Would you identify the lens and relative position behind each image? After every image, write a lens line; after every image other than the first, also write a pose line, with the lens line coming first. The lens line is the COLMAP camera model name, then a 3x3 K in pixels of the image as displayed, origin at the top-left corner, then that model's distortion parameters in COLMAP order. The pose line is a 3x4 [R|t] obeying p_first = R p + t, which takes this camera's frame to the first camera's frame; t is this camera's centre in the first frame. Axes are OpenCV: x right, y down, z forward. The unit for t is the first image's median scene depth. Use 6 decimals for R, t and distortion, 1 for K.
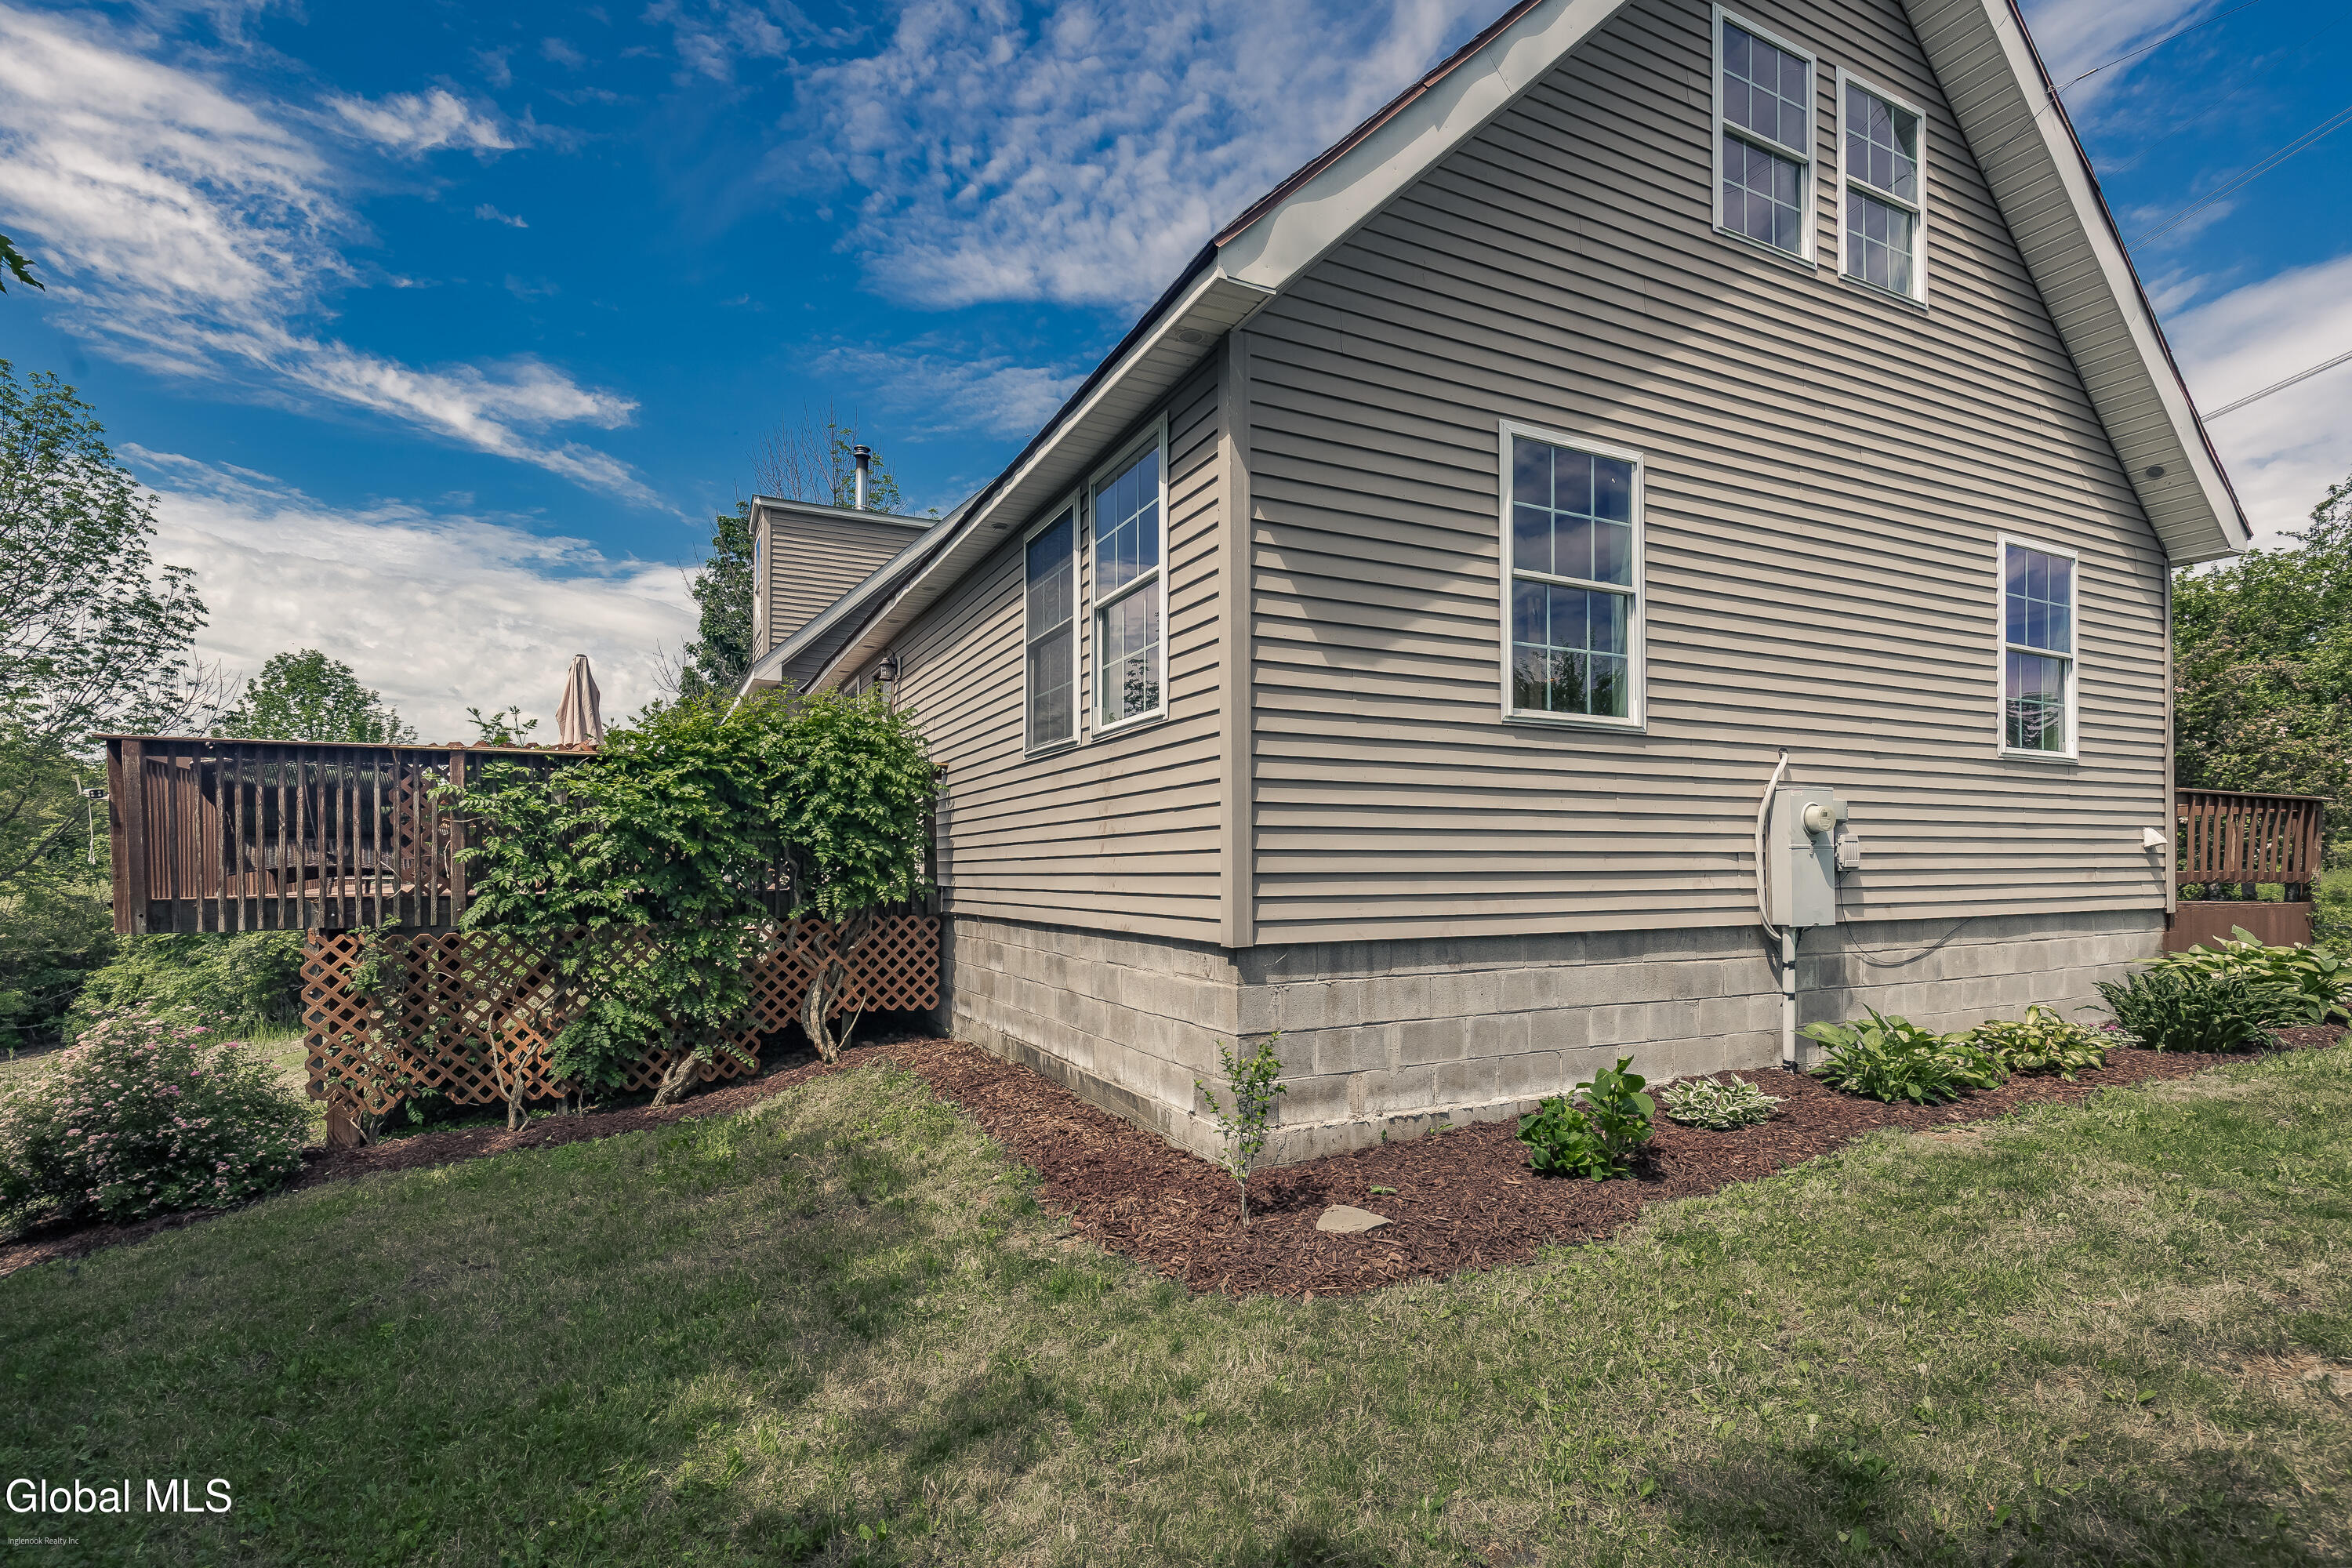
lens RADIAL K [[1114.8, 0, 1167.0], [0, 1114.8, 901.8], [0, 0, 1]] dist [0.016549, -0.000426]
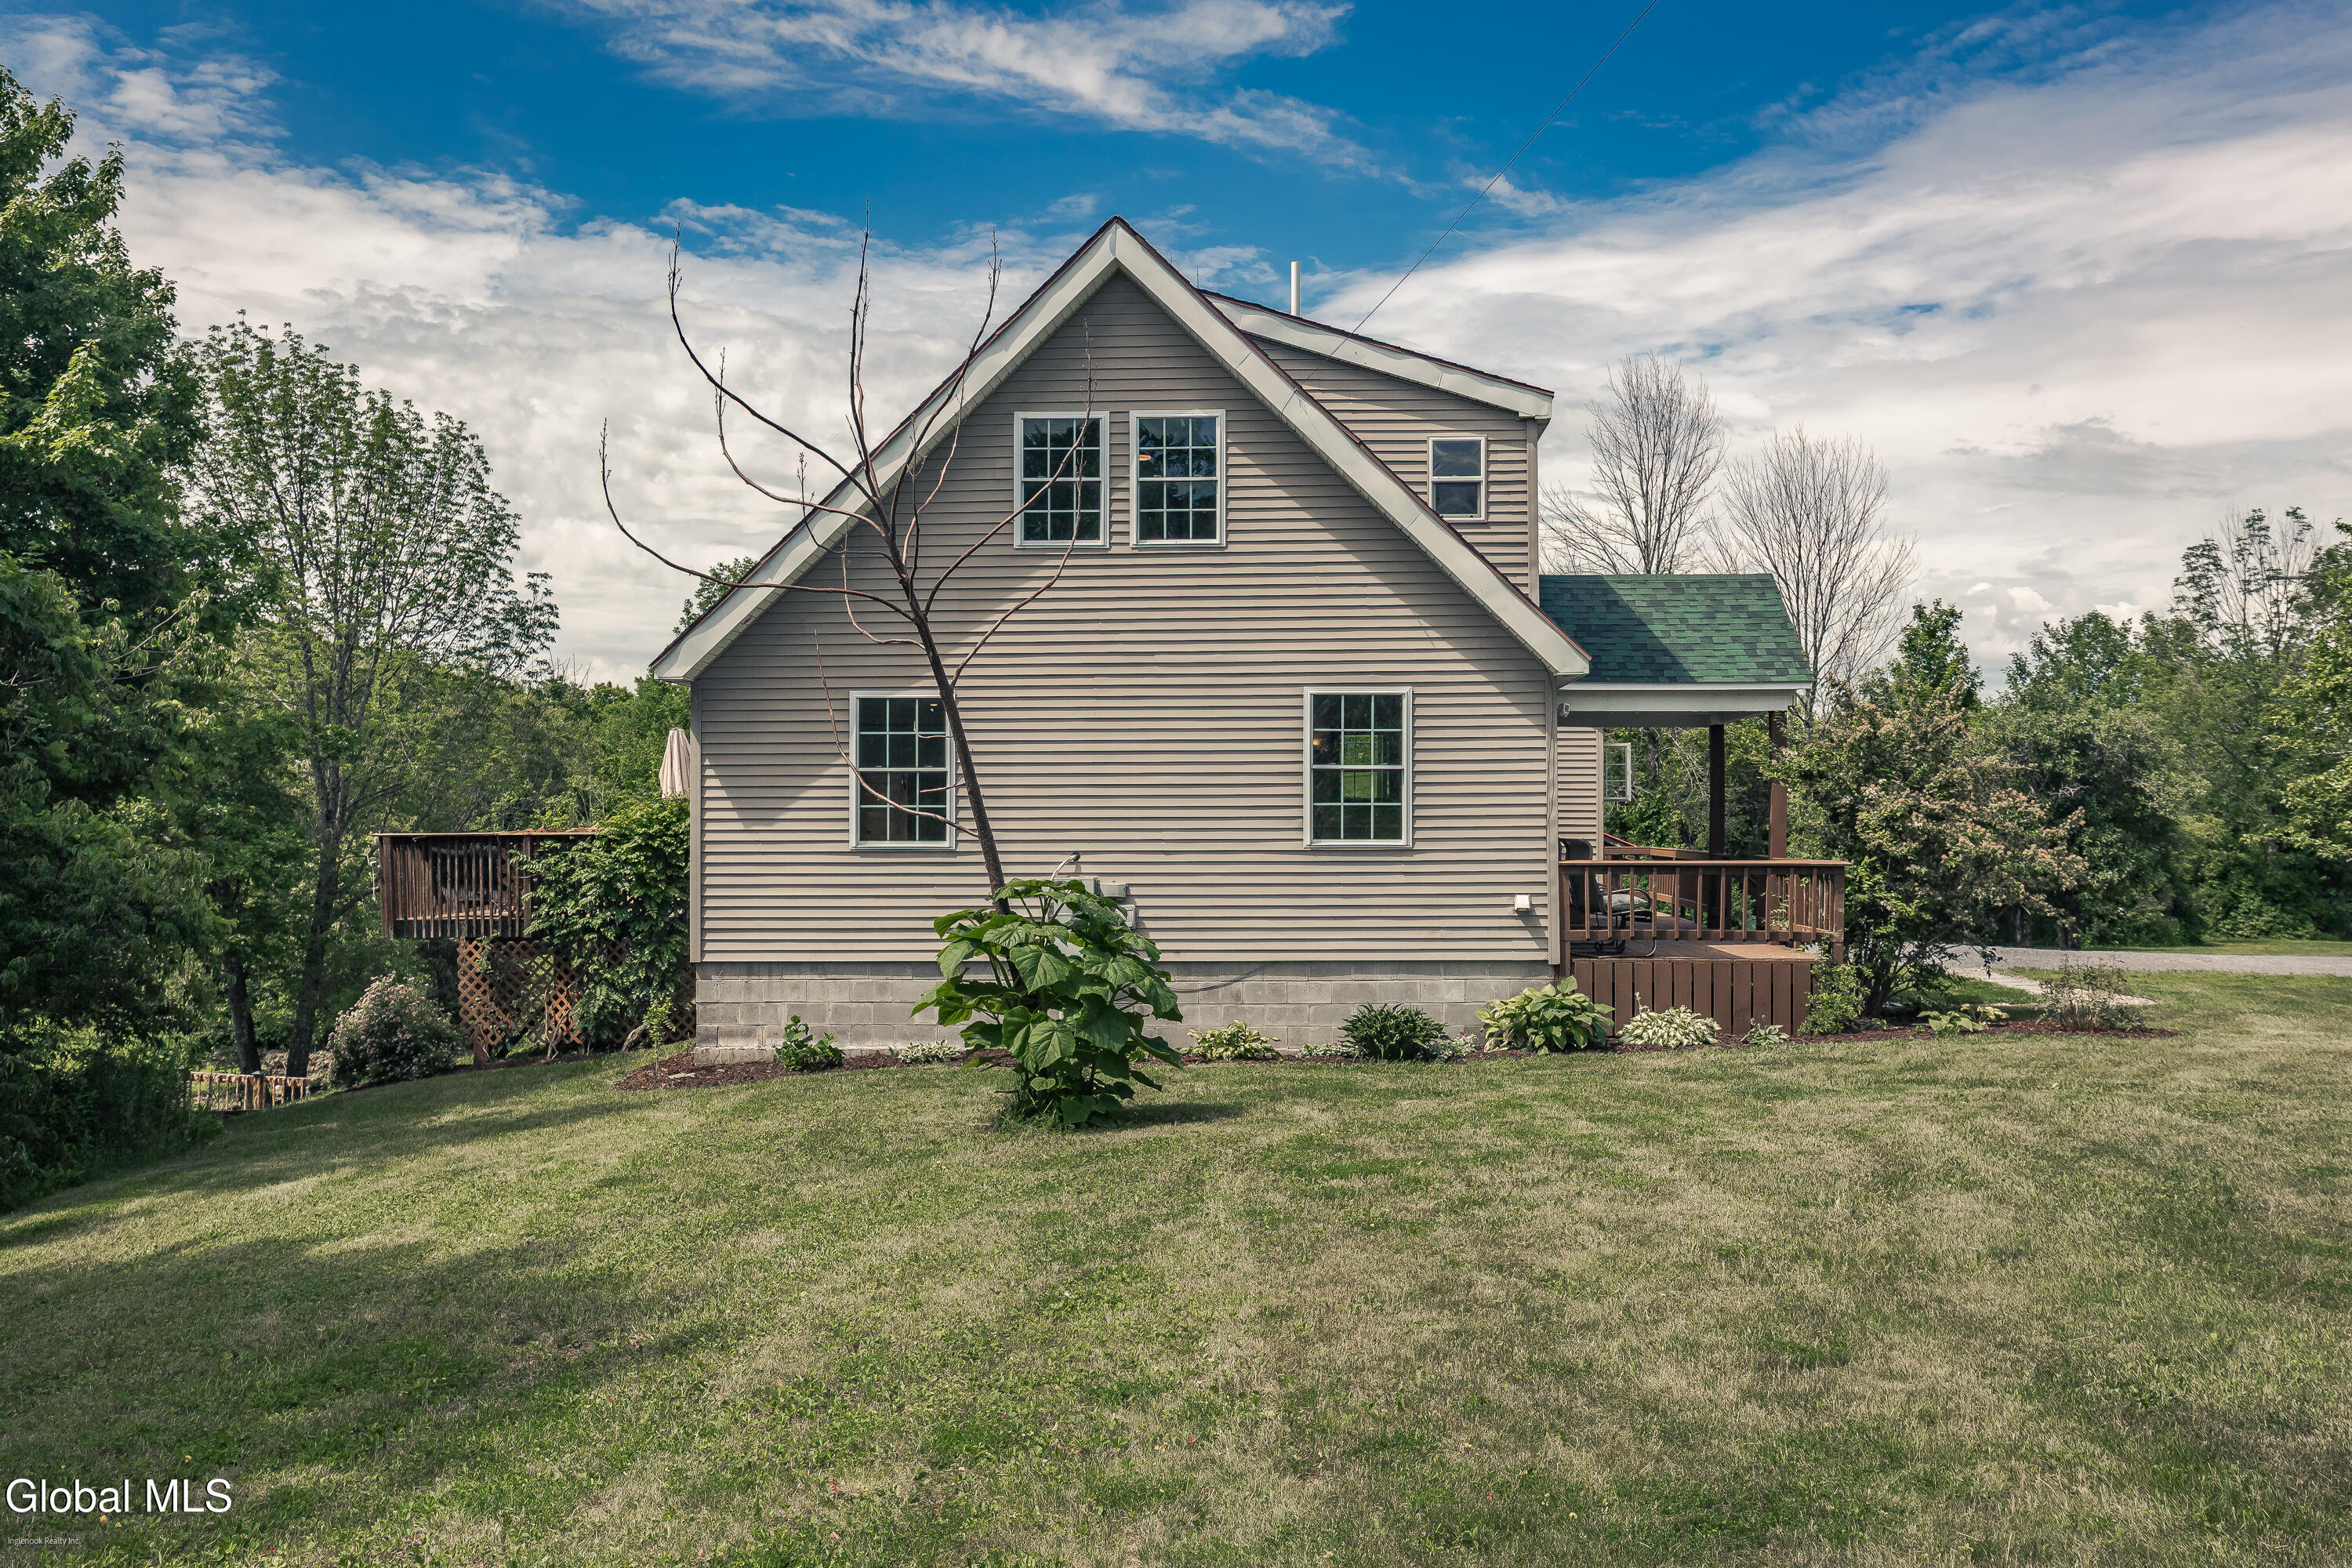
lens RADIAL K [[2217.8, 0, 1176.0], [0, 2217.8, 784.0], [0, 0, 1]] dist [-0.011435, -0.010021]
pose [[0.866513, -0.006817, -0.499108, 1.751802], [-0.013216, 0.999243, -0.036593, -0.092694], [0.498979, 0.038304, 0.865767, -1.316761]]
